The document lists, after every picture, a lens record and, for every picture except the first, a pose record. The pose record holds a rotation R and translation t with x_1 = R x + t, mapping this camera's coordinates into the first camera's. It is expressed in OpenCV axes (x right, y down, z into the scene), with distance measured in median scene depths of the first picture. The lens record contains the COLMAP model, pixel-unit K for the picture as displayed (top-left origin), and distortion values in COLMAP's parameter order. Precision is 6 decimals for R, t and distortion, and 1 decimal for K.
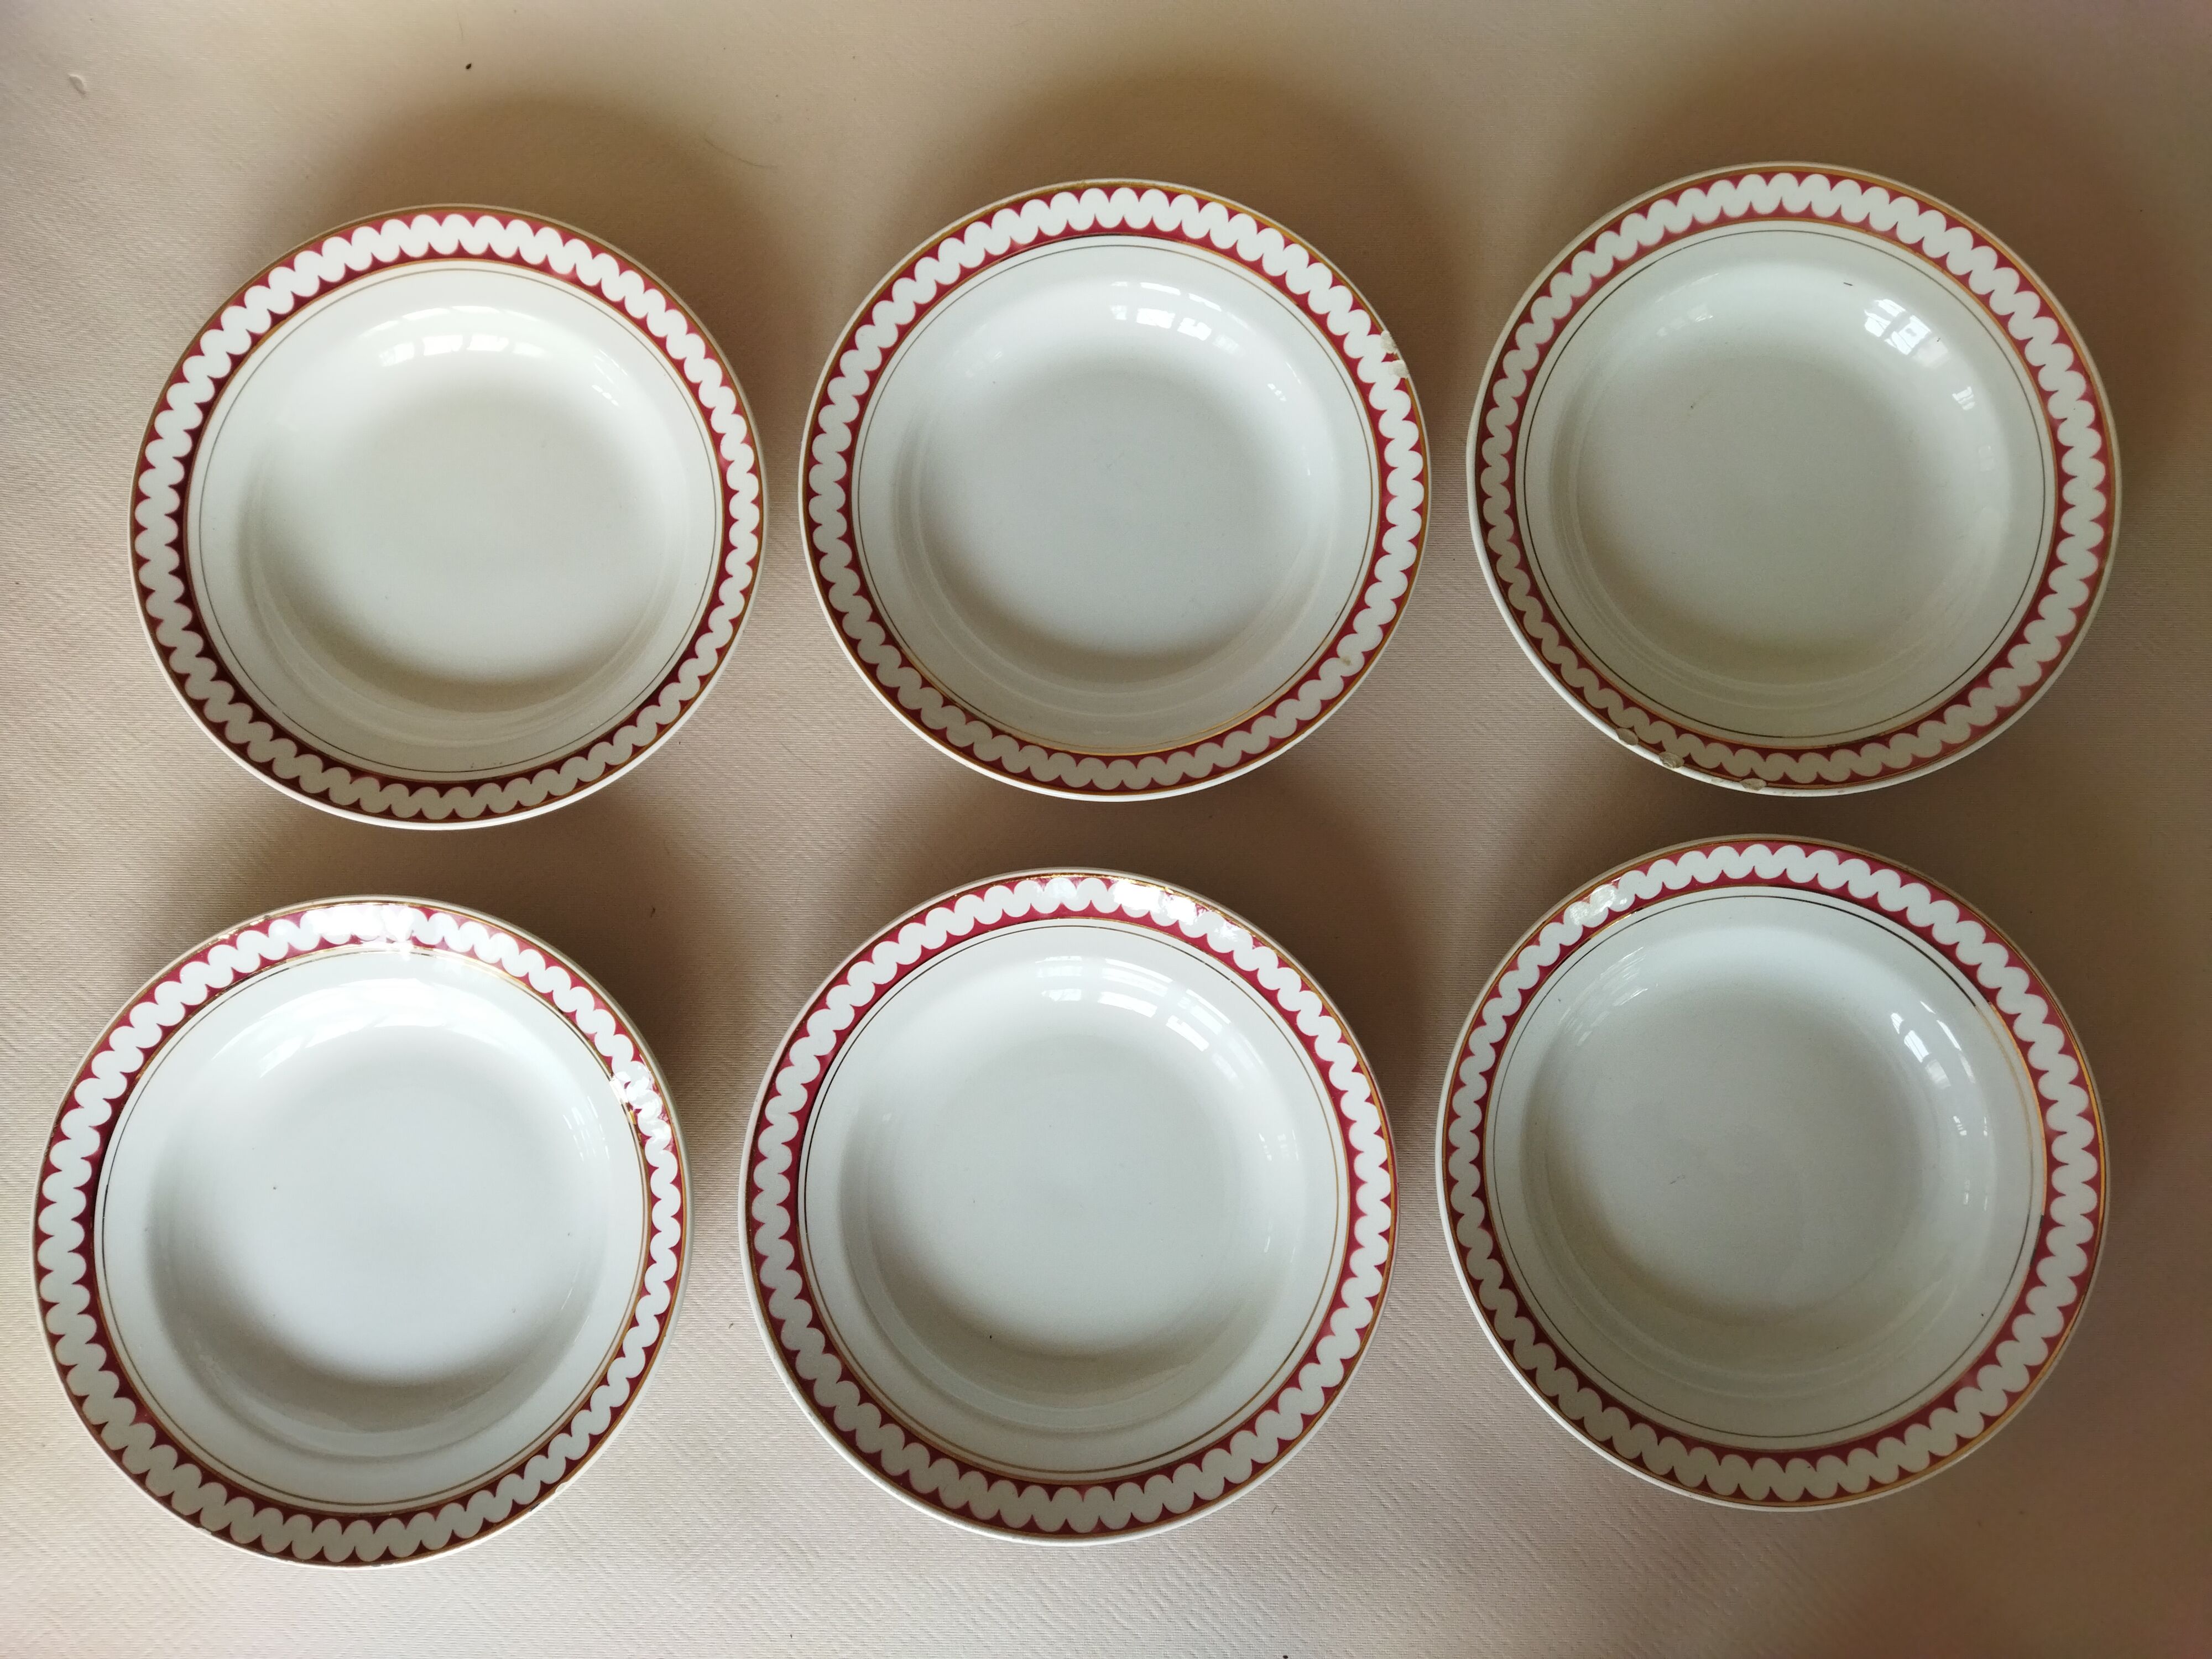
lens RADIAL K [[1725.8, 0, 1087.8], [0, 1725.8, 837.3], [0, 0, 1]] dist [0.057809, -0.075620]
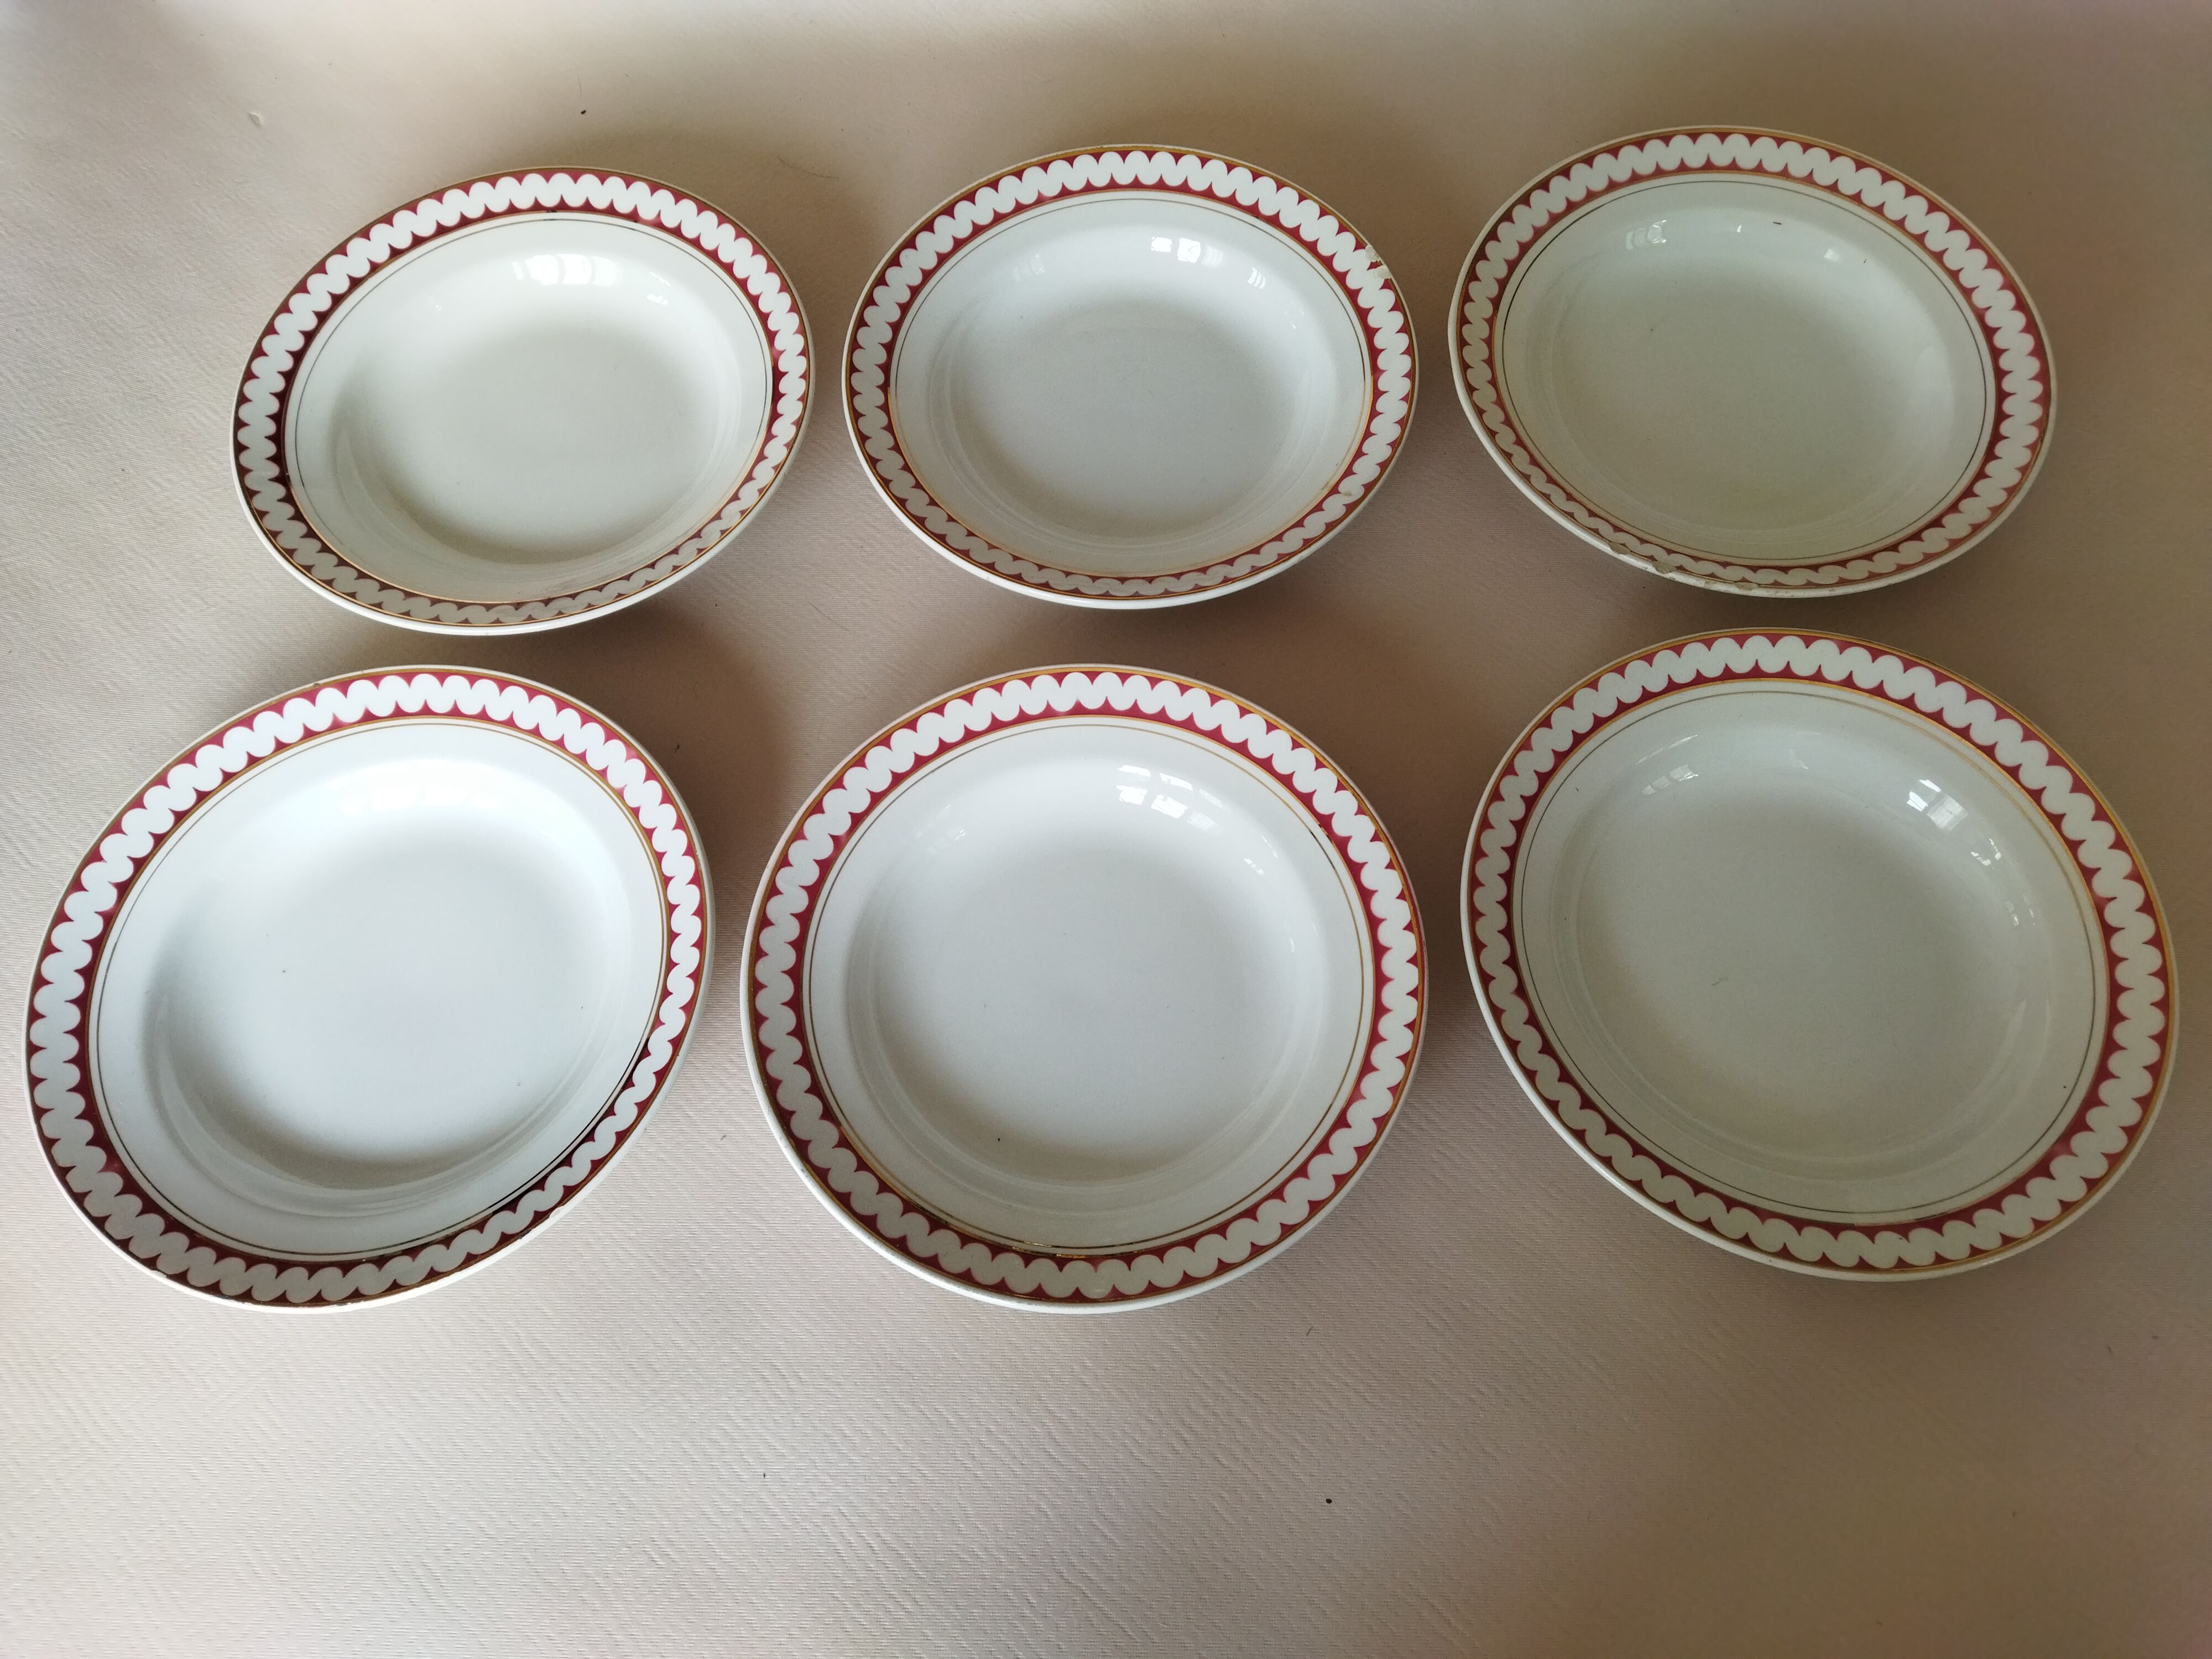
lens RADIAL K [[1725.8, 0, 1092.6], [0, 1725.8, 864.6], [0, 0, 1]] dist [0.057809, -0.075620]
pose [[0.999839, -0.001701, -0.017885, 0.011317], [-0.004565, 0.938773, -0.344507, 0.472500], [0.017376, 0.344533, 0.938613, 0.074757]]
